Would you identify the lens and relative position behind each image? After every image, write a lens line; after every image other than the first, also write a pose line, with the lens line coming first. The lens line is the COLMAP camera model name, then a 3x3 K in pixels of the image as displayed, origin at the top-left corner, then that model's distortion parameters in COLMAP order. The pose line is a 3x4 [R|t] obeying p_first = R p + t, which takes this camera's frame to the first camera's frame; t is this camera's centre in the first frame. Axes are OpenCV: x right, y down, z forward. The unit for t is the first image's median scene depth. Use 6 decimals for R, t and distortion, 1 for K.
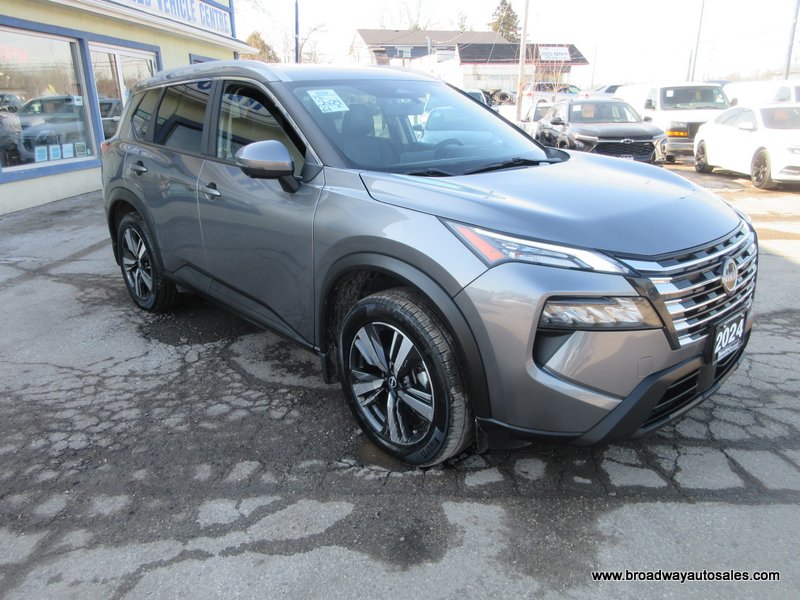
lens RADIAL K [[603.8, 0, 397.6], [0, 603.8, 302.5], [0, 0, 1]] dist [0.024457, -0.019073]
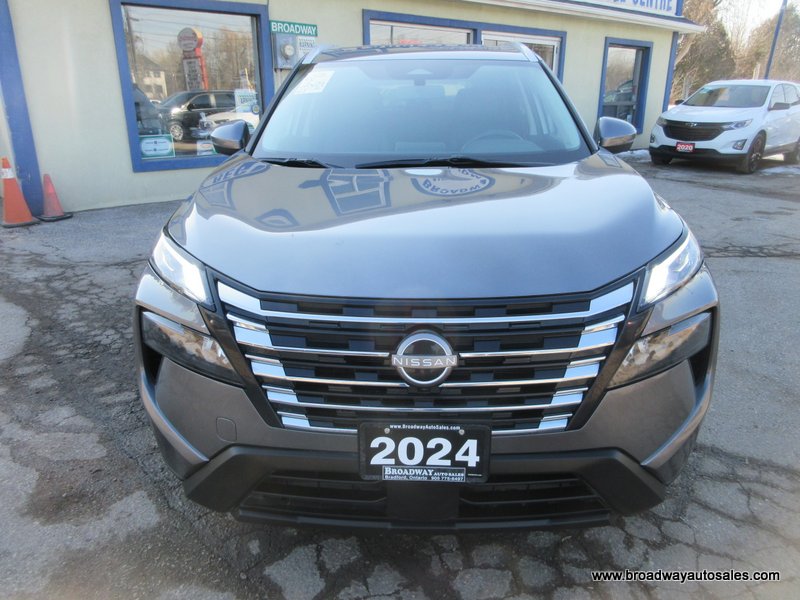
lens RADIAL K [[603.8, 0, 397.8], [0, 603.8, 296.3], [0, 0, 1]] dist [0.024457, -0.019073]
pose [[0.711315, 0.235398, -0.662283, 0.924625], [-0.227292, 0.968661, 0.100175, -0.165103], [0.665109, 0.079275, 0.742527, 0.501878]]
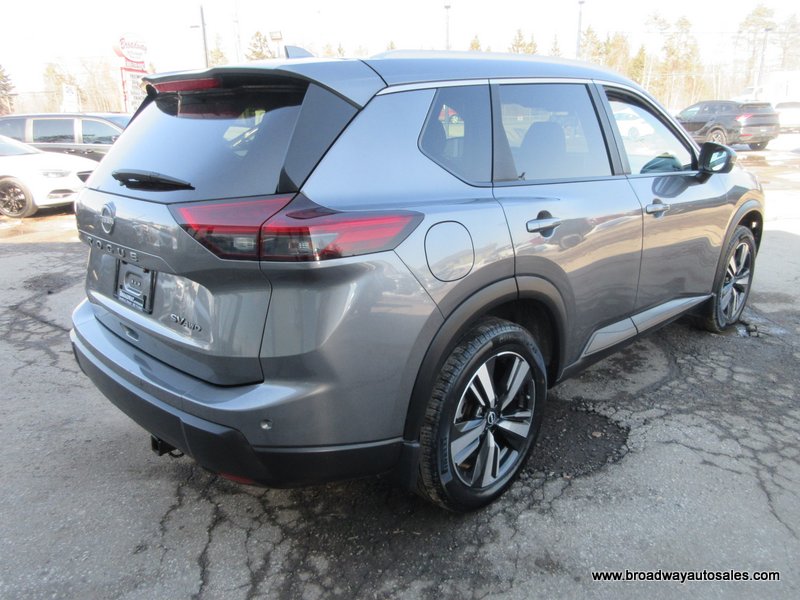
lens RADIAL K [[603.8, 0, 396.5], [0, 603.8, 296.4], [0, 0, 1]] dist [0.024457, -0.019073]
pose [[-0.026371, -0.272698, 0.961738, -1.716232], [0.332645, 0.904852, 0.265689, -0.618354], [-0.942683, 0.326923, 0.066850, 1.926698]]
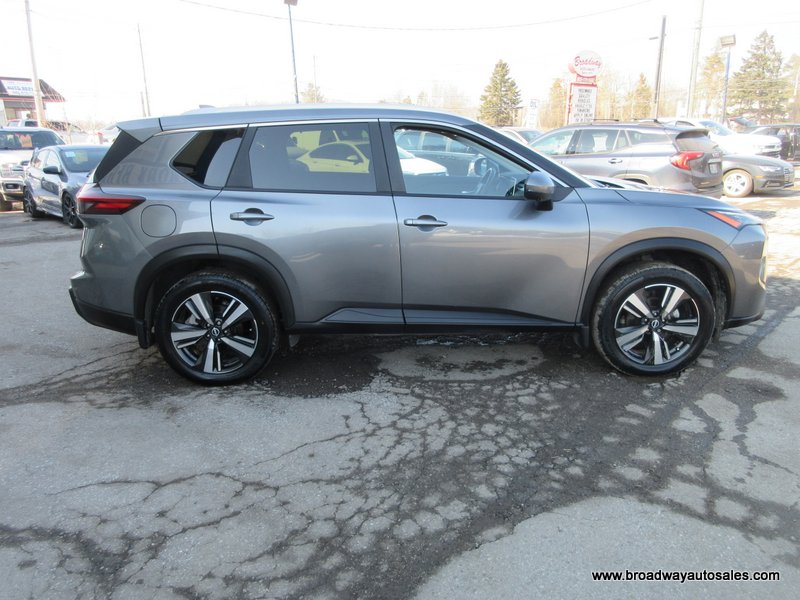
lens RADIAL K [[603.8, 0, 401.7], [0, 603.8, 296.6], [0, 0, 1]] dist [0.024457, -0.019073]
pose [[0.661477, -0.191933, 0.724990, -1.641674], [0.240445, 0.969942, 0.037400, -0.154832], [-0.710376, 0.149581, 0.687743, 0.439003]]
